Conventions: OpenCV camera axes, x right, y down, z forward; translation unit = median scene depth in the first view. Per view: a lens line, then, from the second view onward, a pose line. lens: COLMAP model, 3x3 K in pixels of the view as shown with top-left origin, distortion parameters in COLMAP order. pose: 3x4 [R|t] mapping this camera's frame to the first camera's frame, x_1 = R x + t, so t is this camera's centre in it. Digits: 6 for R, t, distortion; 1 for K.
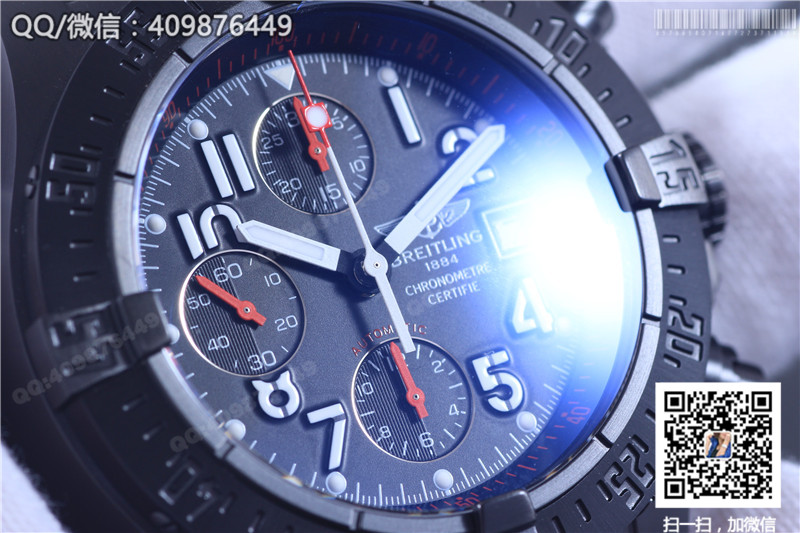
lens RADIAL K [[5397.4, 0, 402.0], [0, 5397.4, 265.8], [0, 0, 1]] dist [0.424185, 0.000000]
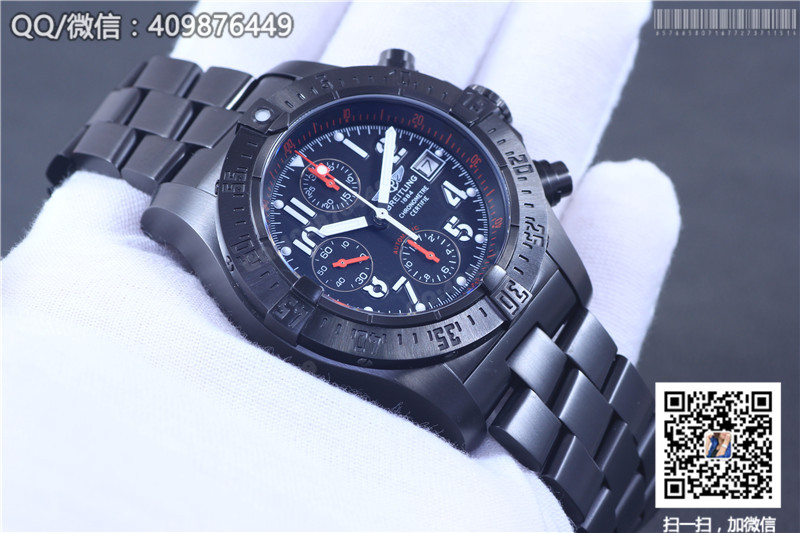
lens RADIAL K [[5397.4, 0, 400.5], [0, 5397.4, 266.8], [0, 0, 1]] dist [0.424185, 0.000000]
pose [[0.847002, -0.531208, 0.020133, -0.052805], [0.531330, 0.847164, -0.000831, 0.023354], [-0.016615, 0.011401, 0.999797, -1.146019]]
